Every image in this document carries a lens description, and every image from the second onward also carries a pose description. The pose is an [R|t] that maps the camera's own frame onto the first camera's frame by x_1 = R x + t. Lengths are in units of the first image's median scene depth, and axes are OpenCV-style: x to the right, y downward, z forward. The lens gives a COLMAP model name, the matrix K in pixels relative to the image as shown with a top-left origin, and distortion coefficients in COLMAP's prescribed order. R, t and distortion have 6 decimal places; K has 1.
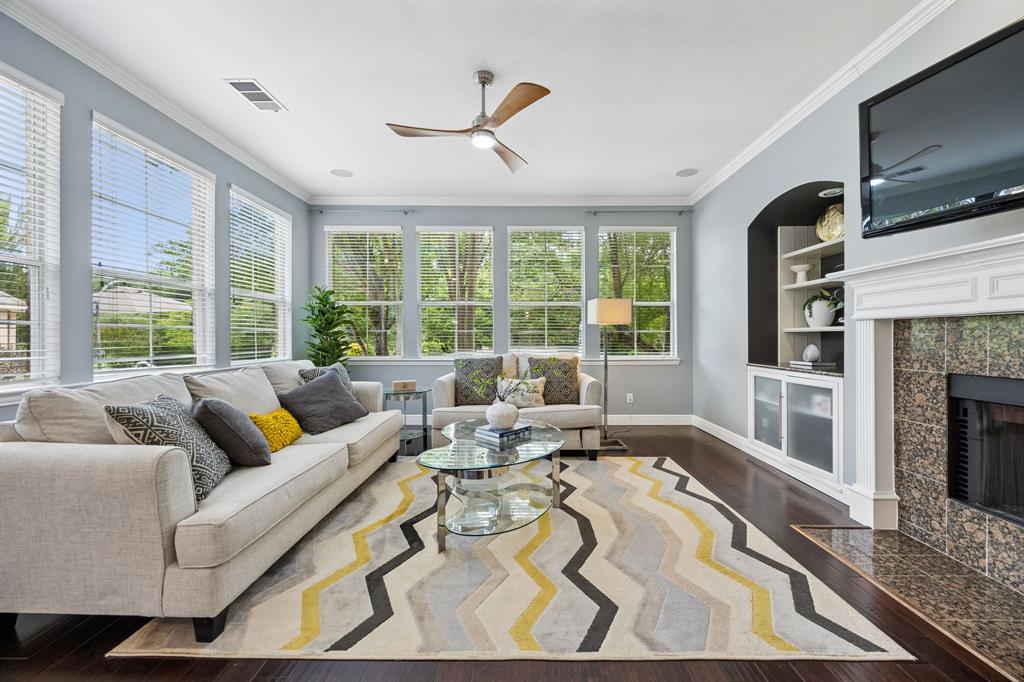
lens RADIAL K [[391.5, 0, 514.2], [0, 391.5, 337.7], [0, 0, 1]] dist [-0.002460, 0.000126]
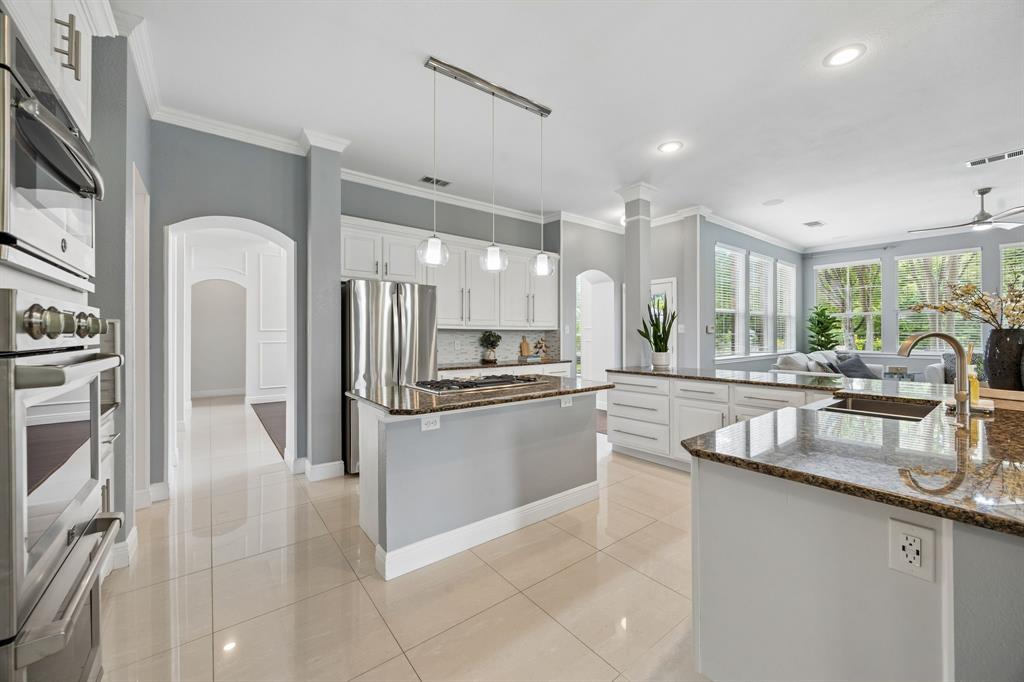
lens RADIAL K [[391.5, 0, 512.6], [0, 391.5, 333.3], [0, 0, 1]] dist [-0.002460, 0.000126]
pose [[0.619257, -0.013823, -0.785067, -0.009673], [0.006260, 0.999900, -0.012668, -0.005689], [0.785163, 0.002930, 0.619282, -0.979789]]
